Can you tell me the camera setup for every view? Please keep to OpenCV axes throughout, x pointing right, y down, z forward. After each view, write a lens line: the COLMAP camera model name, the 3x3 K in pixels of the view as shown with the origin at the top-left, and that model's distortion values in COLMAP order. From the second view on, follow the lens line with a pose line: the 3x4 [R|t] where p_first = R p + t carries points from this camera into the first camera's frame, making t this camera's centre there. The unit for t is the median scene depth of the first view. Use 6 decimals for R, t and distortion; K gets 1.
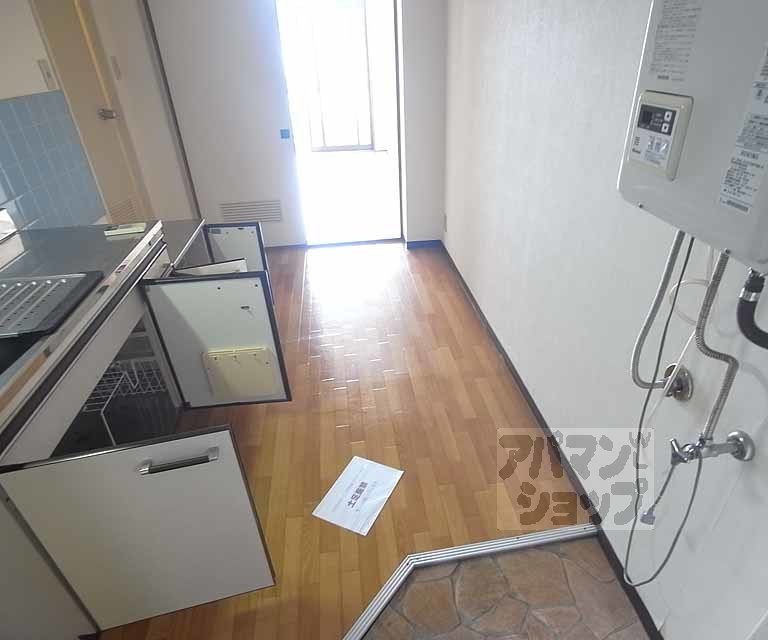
lens RADIAL K [[484.2, 0, 384.0], [0, 484.2, 320.0], [0, 0, 1]] dist [-0.036416, 0.001660]
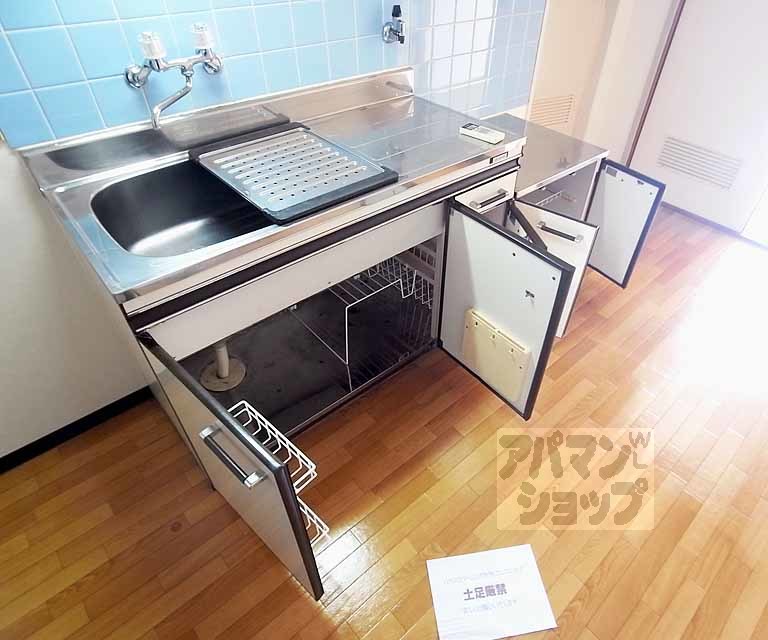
lens RADIAL K [[484.2, 0, 384.0], [0, 484.2, 320.0], [0, 0, 1]] dist [-0.036416, 0.001660]
pose [[0.577523, 0.577763, -0.576764, 0.032458], [-0.450490, 0.814733, 0.365061, -0.153775], [0.680827, 0.048996, 0.730803, 0.287275]]
